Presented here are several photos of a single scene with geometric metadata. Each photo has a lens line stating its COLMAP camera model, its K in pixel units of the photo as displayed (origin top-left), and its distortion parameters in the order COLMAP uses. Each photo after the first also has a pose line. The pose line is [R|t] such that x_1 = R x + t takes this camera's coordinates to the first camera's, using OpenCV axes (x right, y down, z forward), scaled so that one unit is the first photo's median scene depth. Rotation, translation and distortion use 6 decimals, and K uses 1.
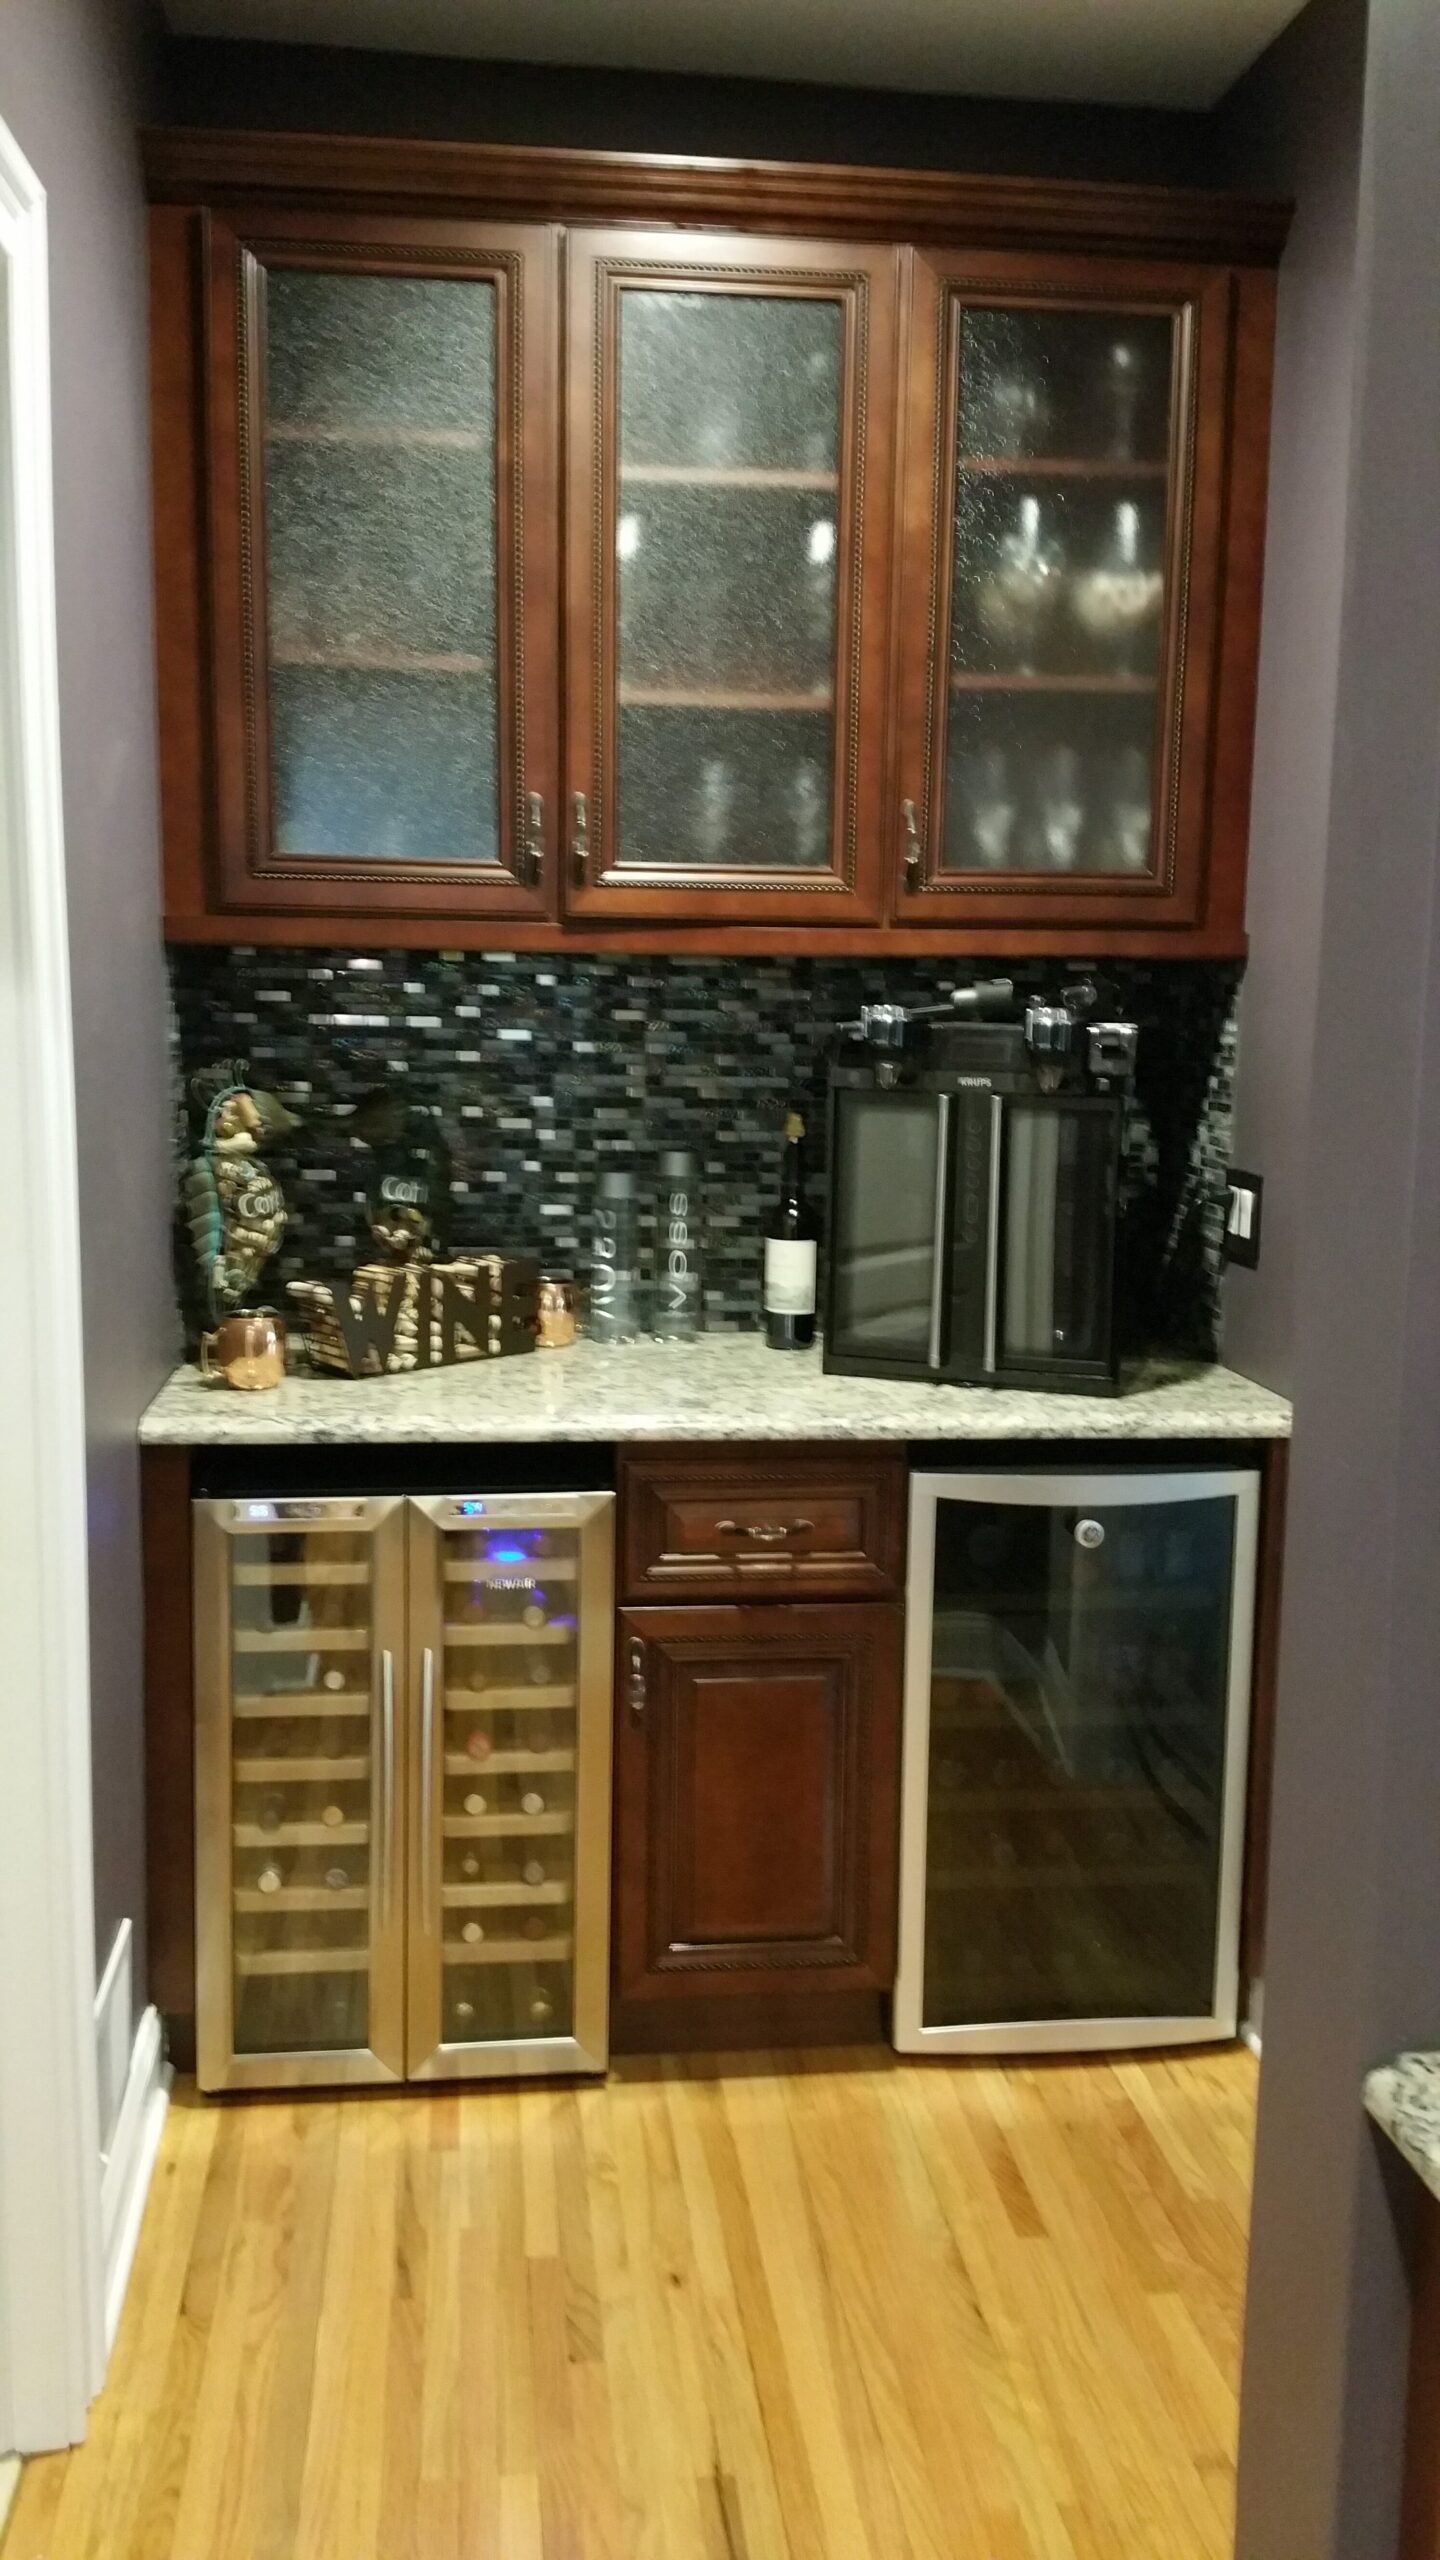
lens RADIAL K [[2112.4, 0, 687.7], [0, 2112.4, 1248.4], [0, 0, 1]] dist [0.176406, -0.277666]
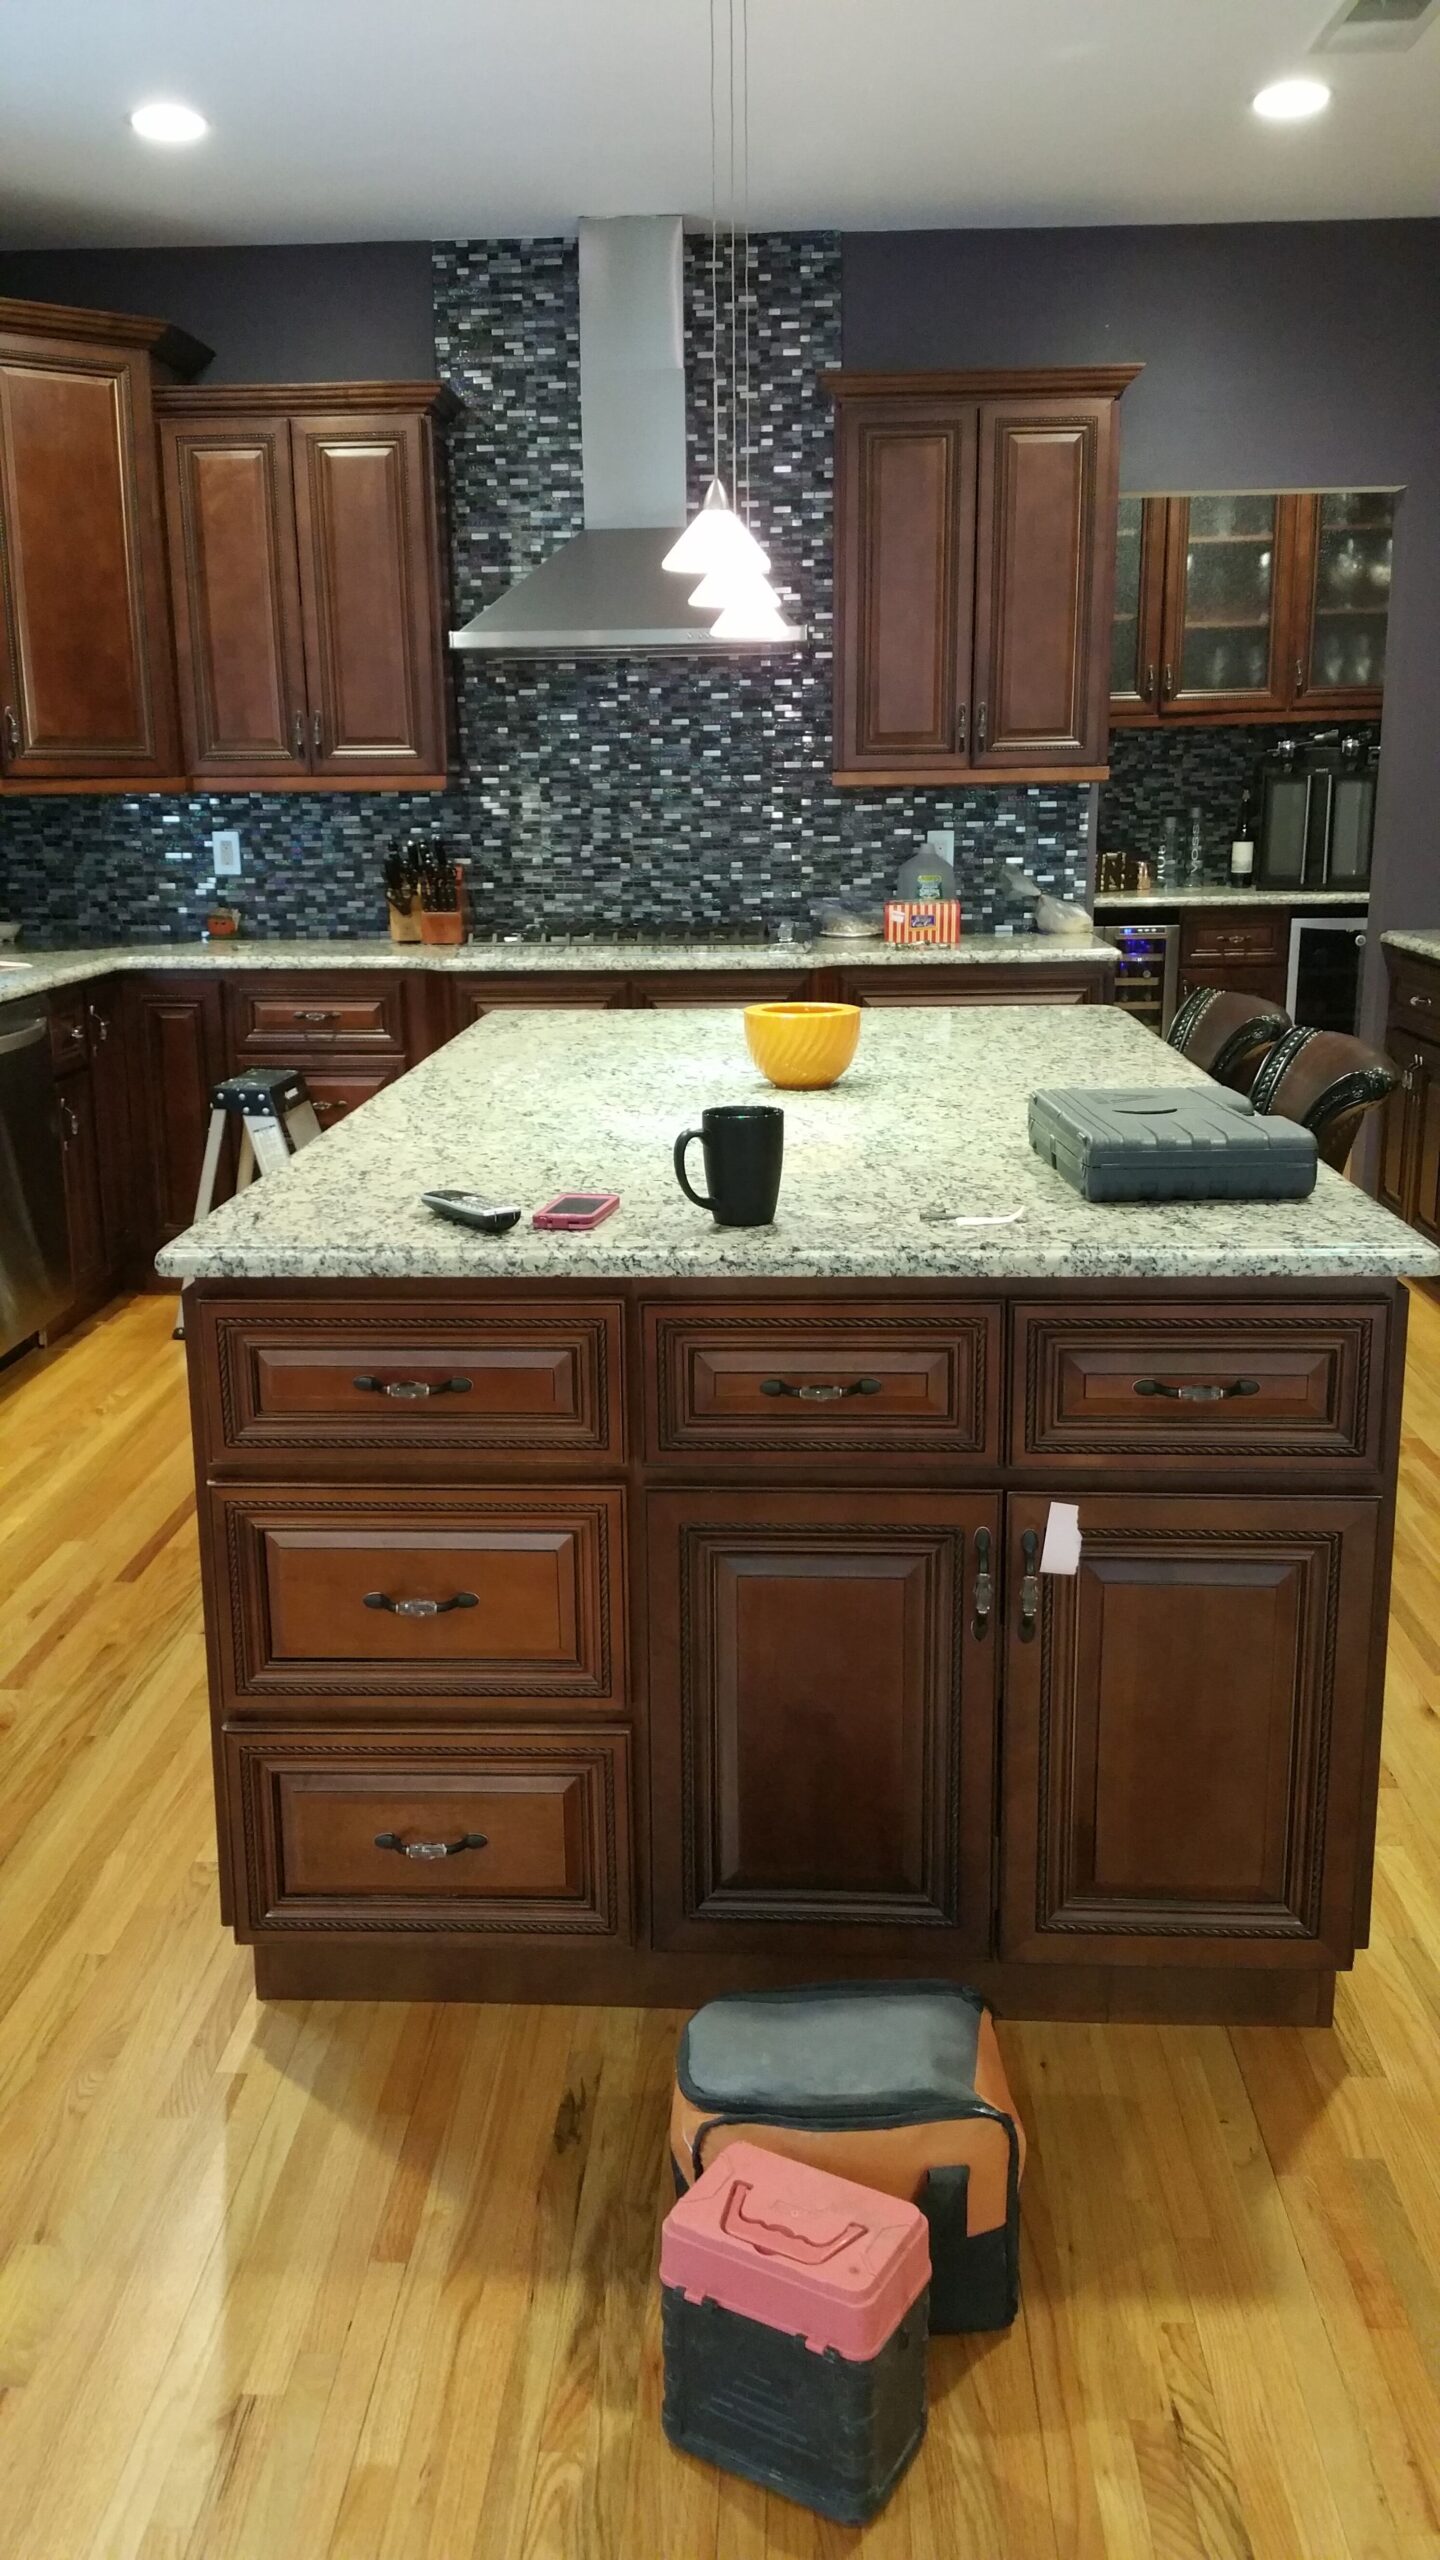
lens RADIAL K [[2112.4, 0, 687.7], [0, 2112.4, 1248.4], [0, 0, 1]] dist [0.176406, -0.277666]
pose [[0.985758, 0.008275, -0.167969, -0.177965], [0.008356, 0.995145, 0.098062, 0.232008], [0.167965, -0.098068, 0.980903, -1.724907]]
